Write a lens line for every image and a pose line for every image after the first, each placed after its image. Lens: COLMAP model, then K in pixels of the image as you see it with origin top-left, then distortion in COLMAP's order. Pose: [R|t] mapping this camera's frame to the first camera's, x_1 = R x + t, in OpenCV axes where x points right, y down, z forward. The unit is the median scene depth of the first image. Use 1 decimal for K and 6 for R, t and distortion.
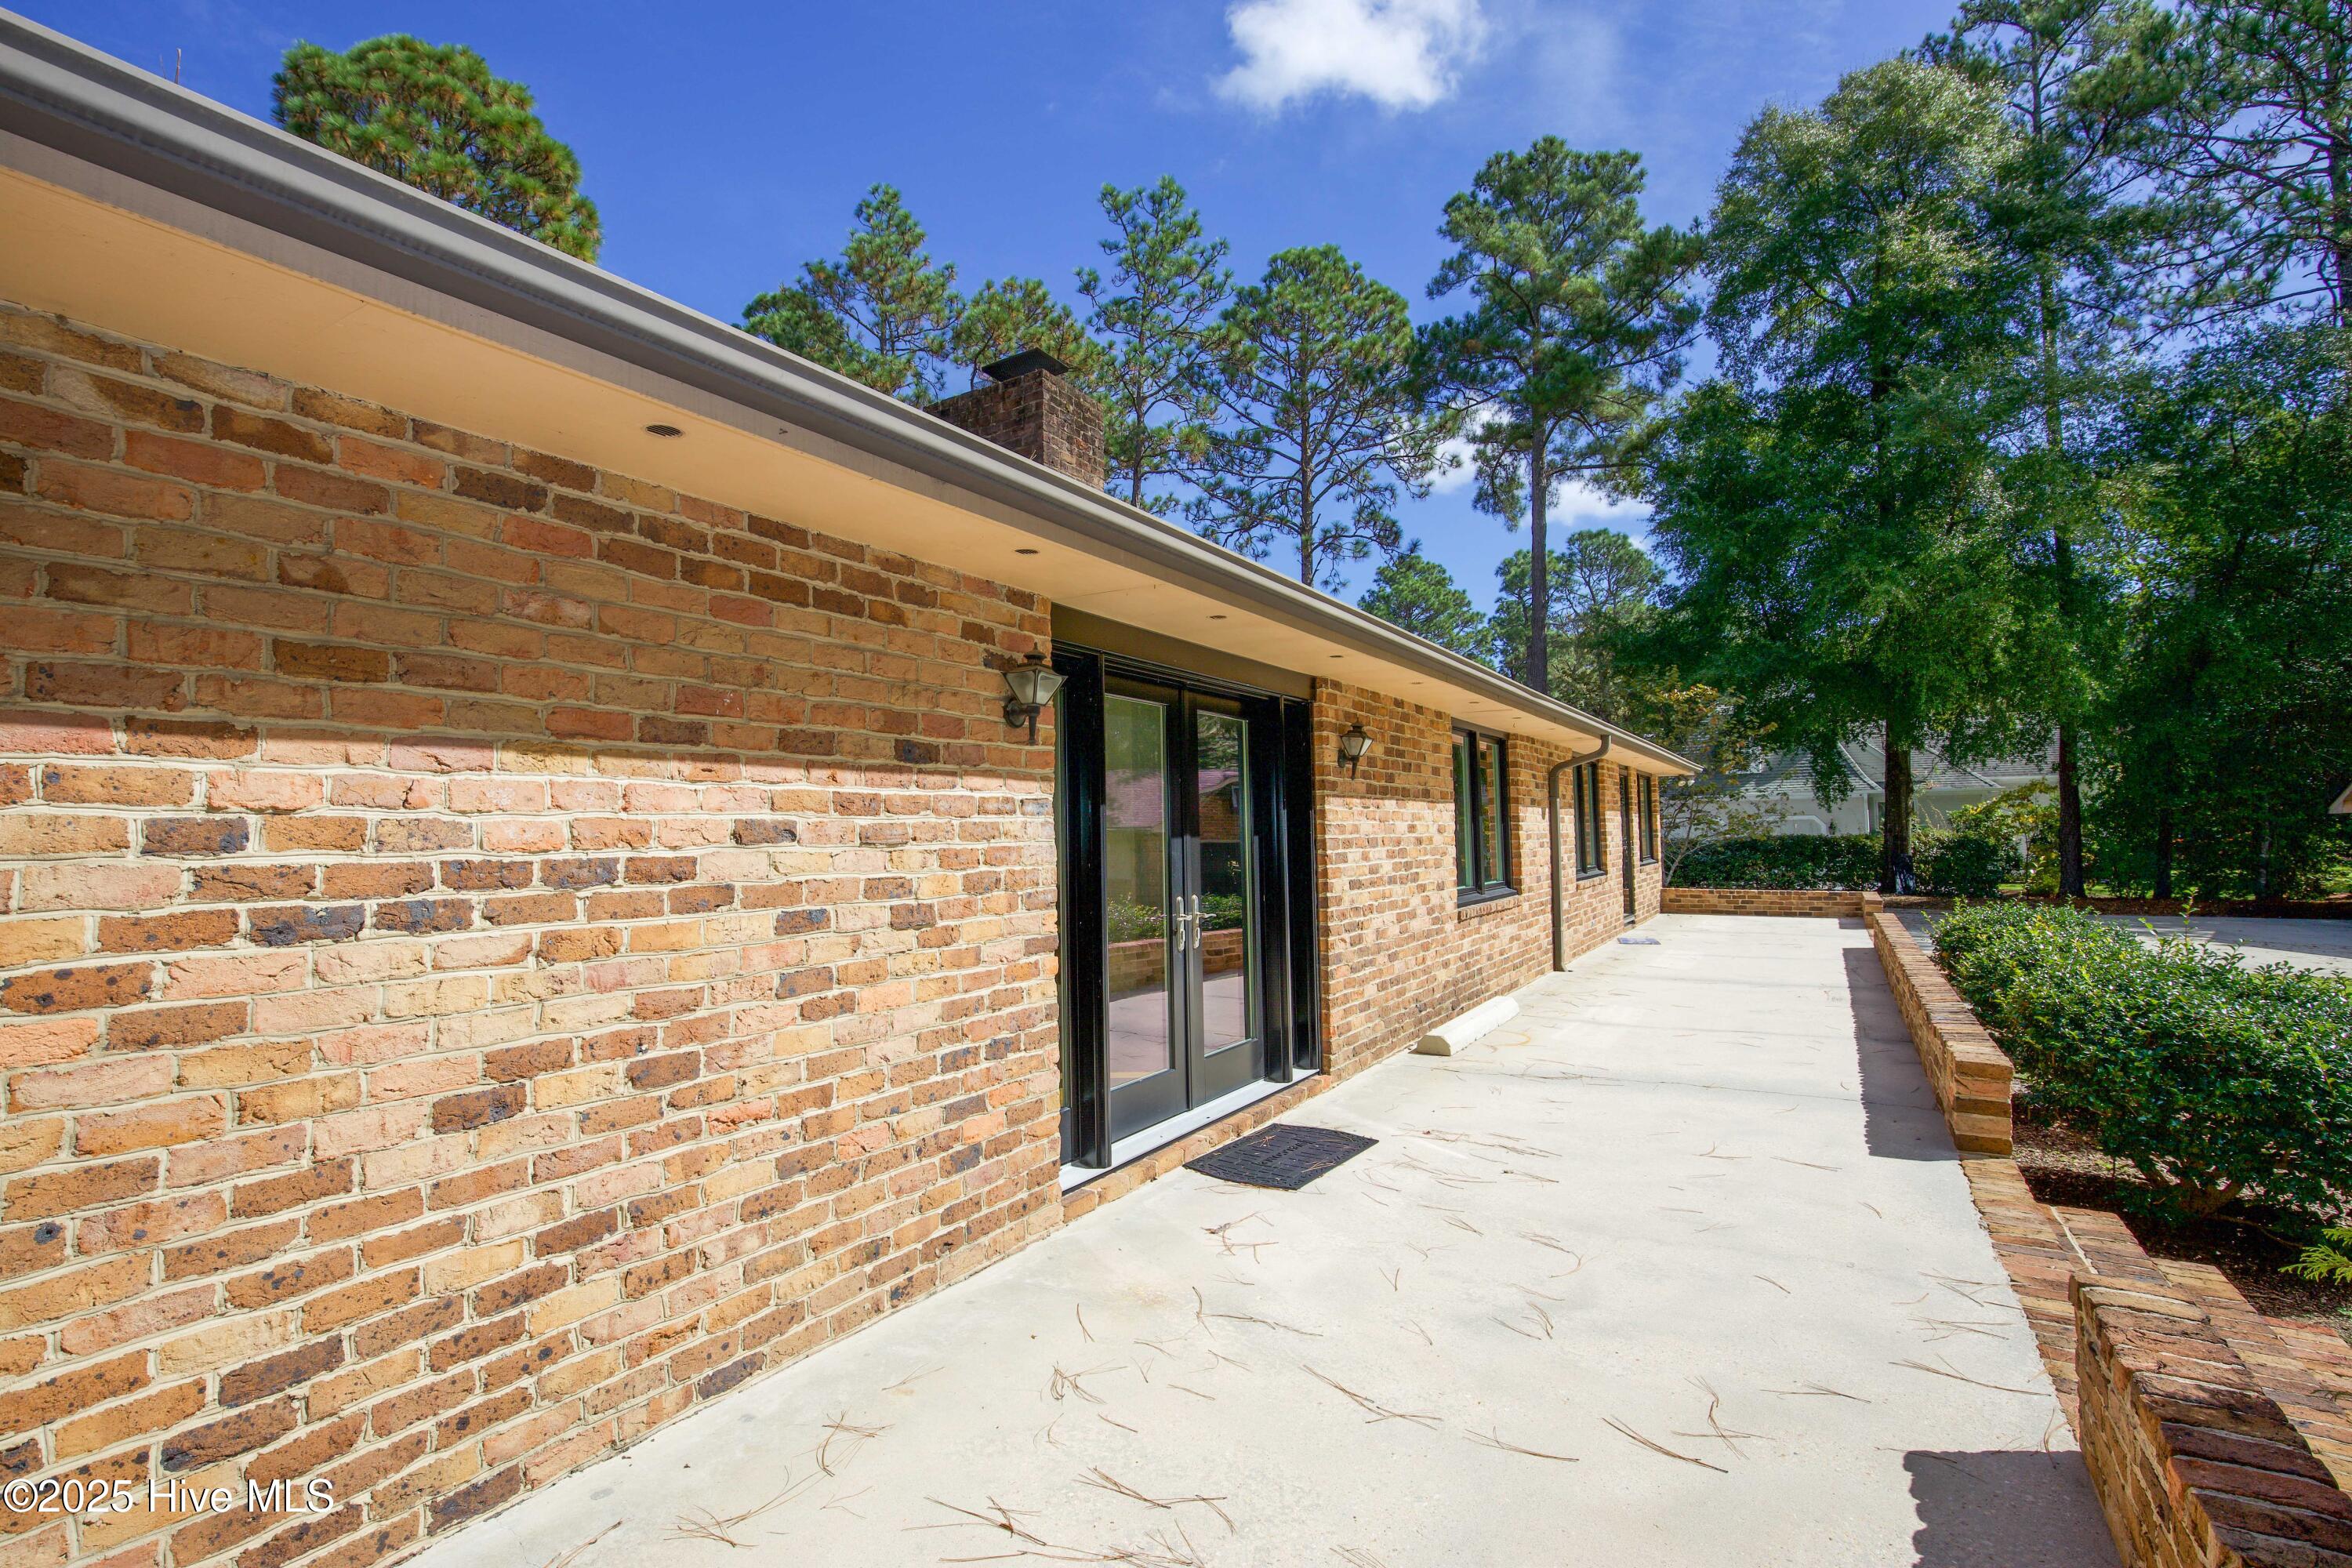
lens RADIAL K [[1157.6, 0, 1148.6], [0, 1157.6, 768.5], [0, 0, 1]] dist [-0.032854, 0.001404]
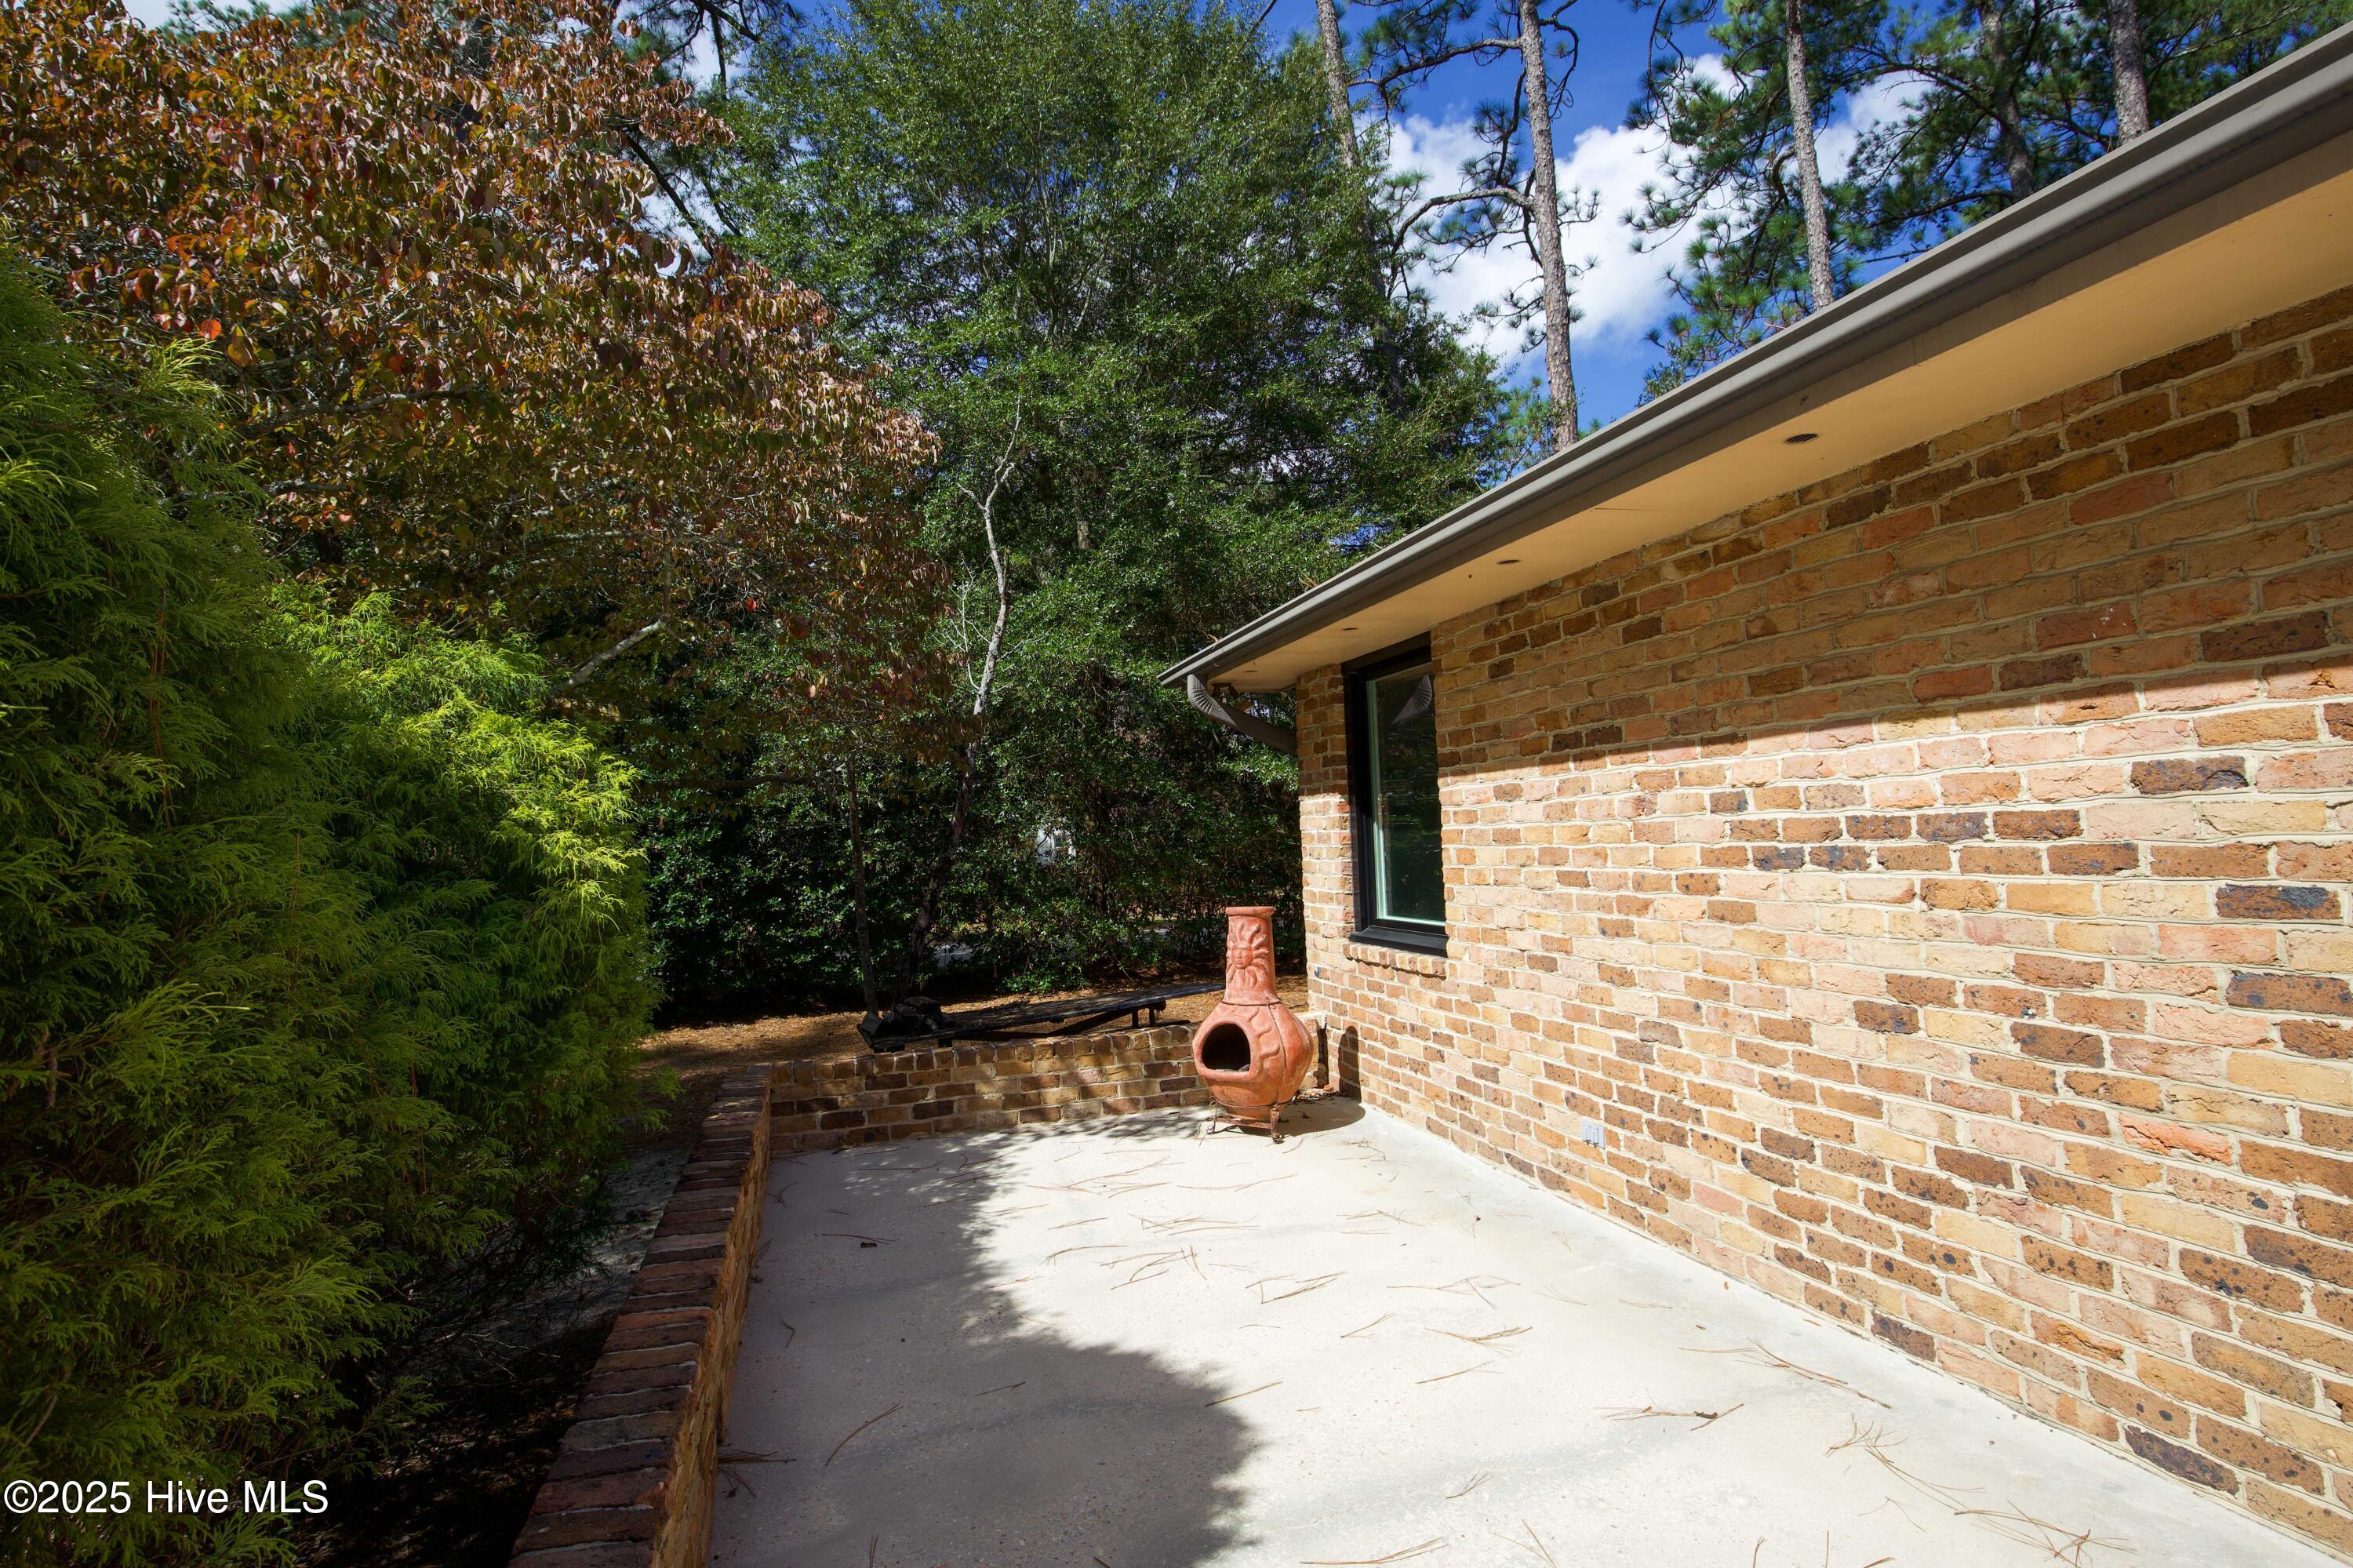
lens RADIAL K [[1158.1, 0, 1149.1], [0, 1158.1, 768.5], [0, 0, 1]] dist [-0.032854, 0.001404]
pose [[-0.693188, -0.008911, -0.720702, 0.782688], [0.081533, 0.992536, -0.090691, 0.073562], [0.716130, -0.121627, -0.687288, 1.213011]]
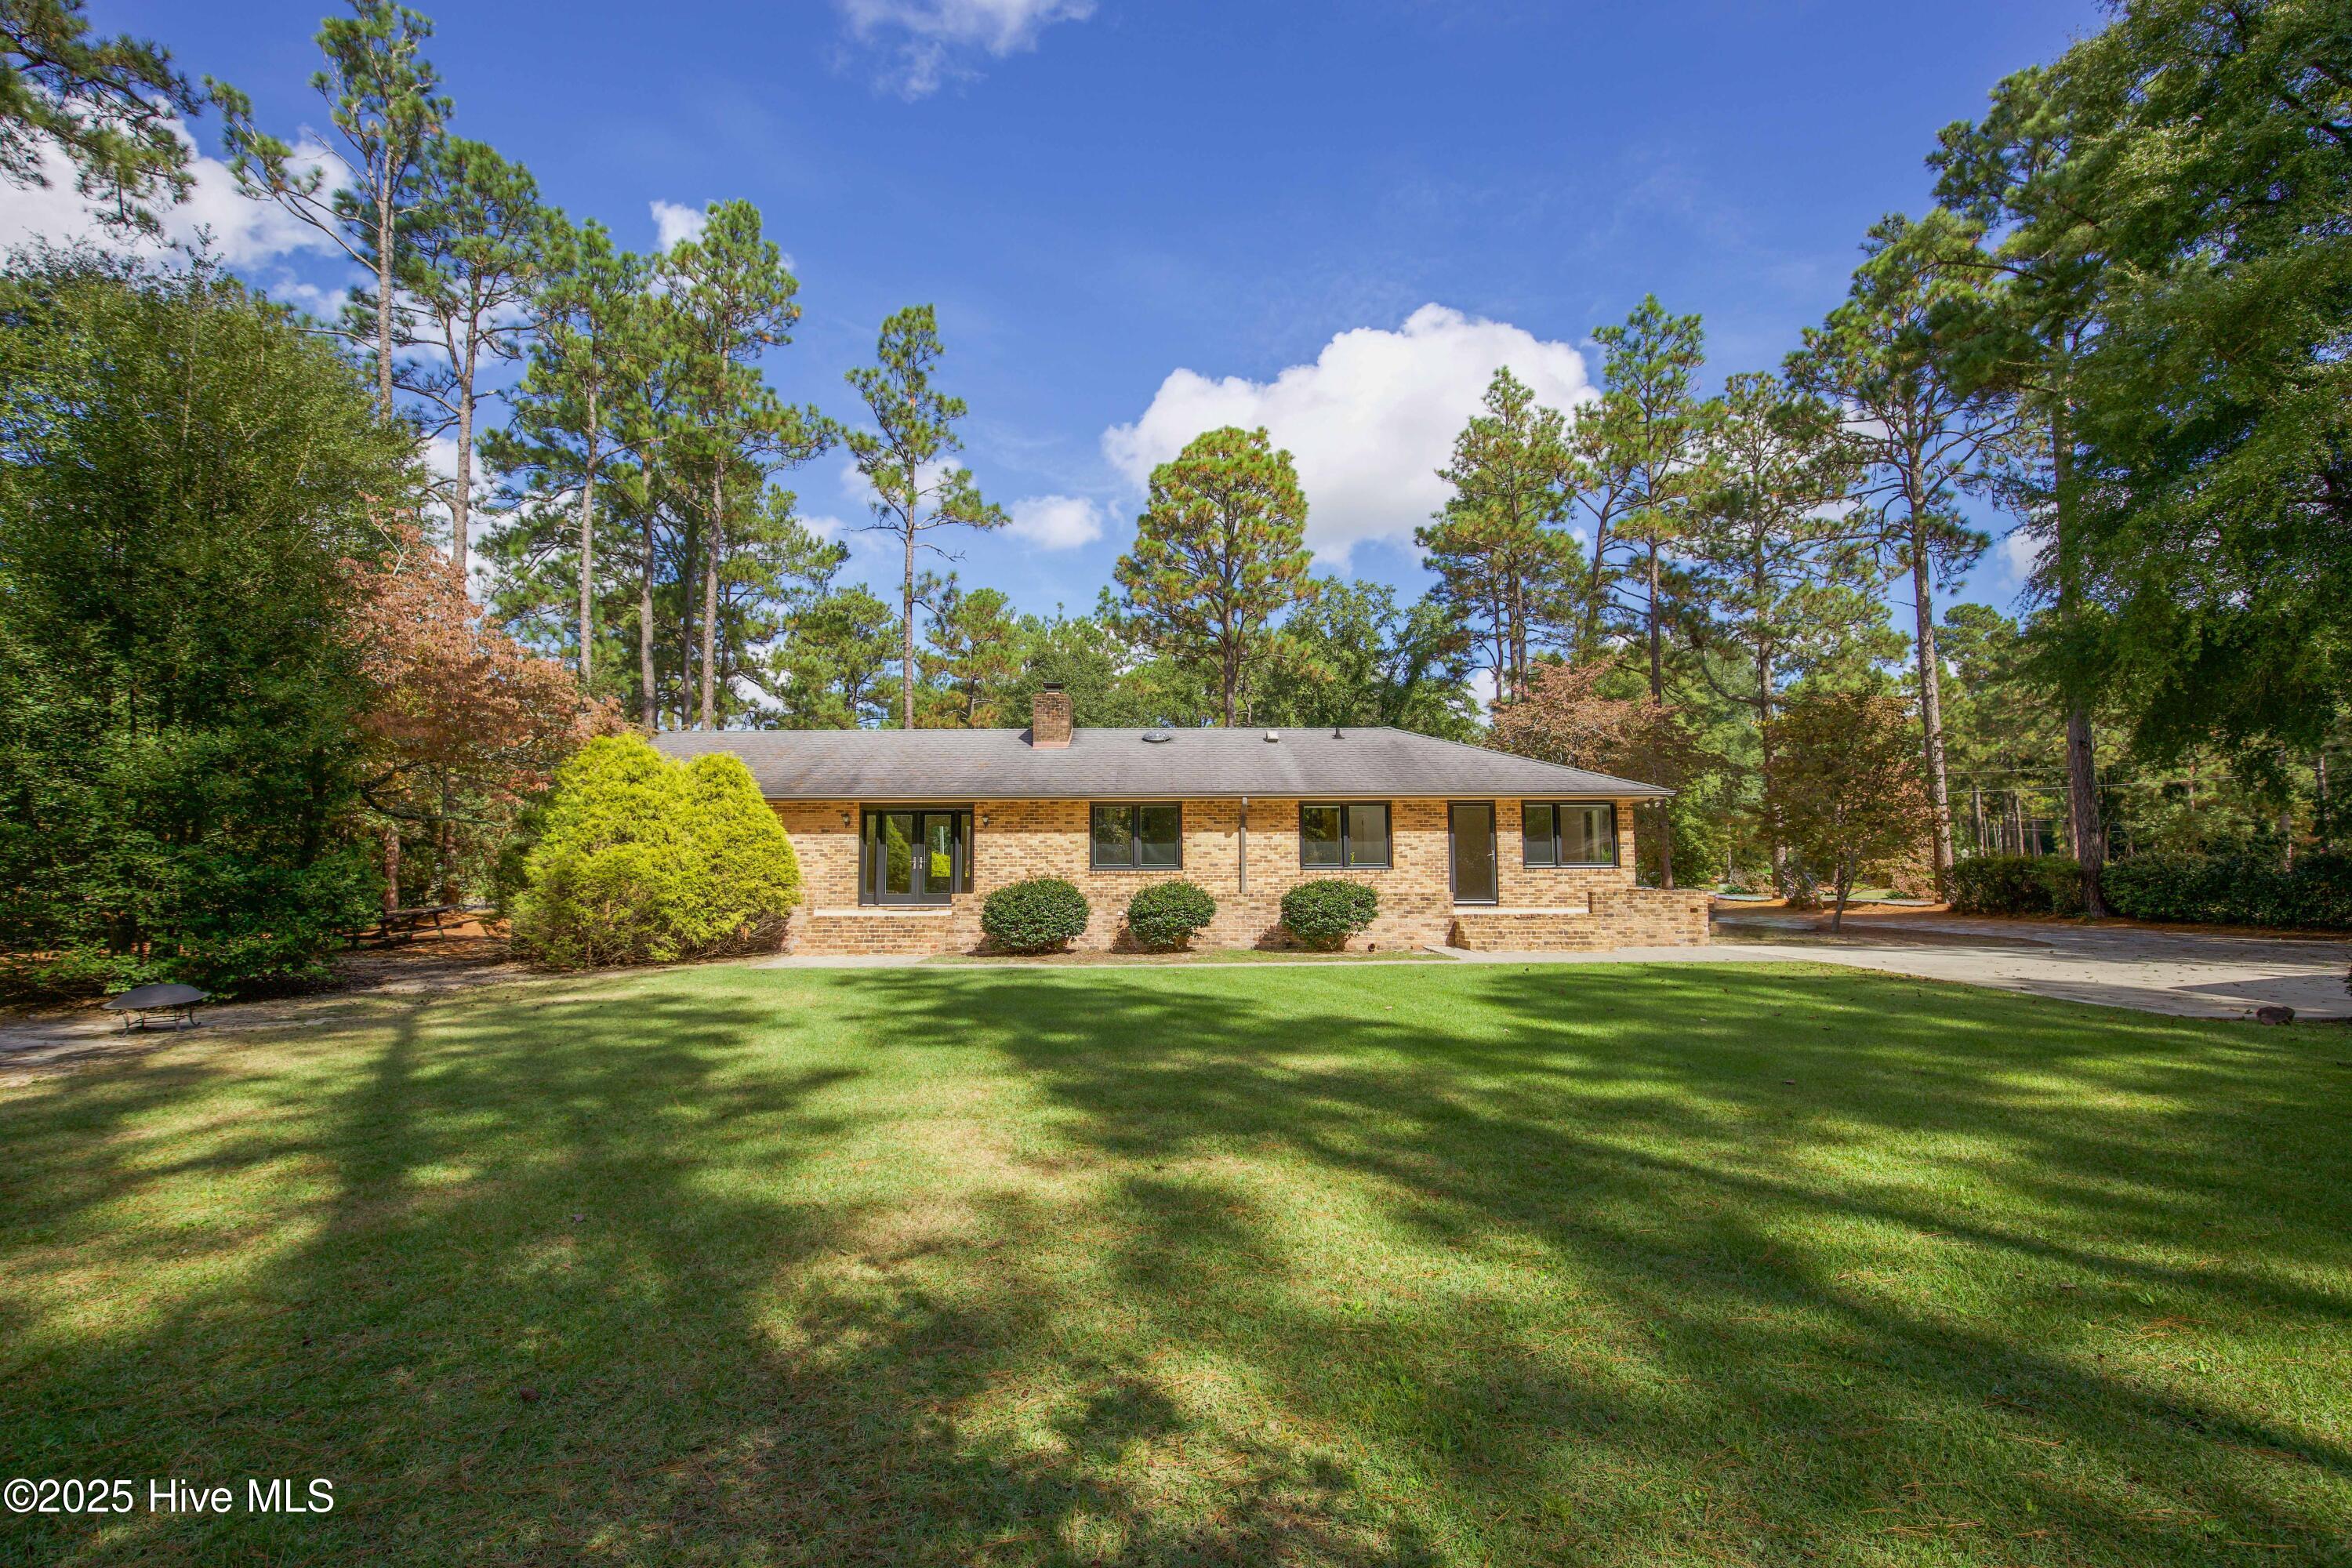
lens RADIAL K [[1183.5, 0, 1180.7], [0, 1183.5, 742.6], [0, 0, 1]] dist [-0.036252, 0.000000]
pose [[0.472656, -0.095867, -0.876017, 9.650748], [0.044843, 0.995394, -0.084736, 0.210981], [0.880105, 0.000768, 0.474778, -0.638418]]
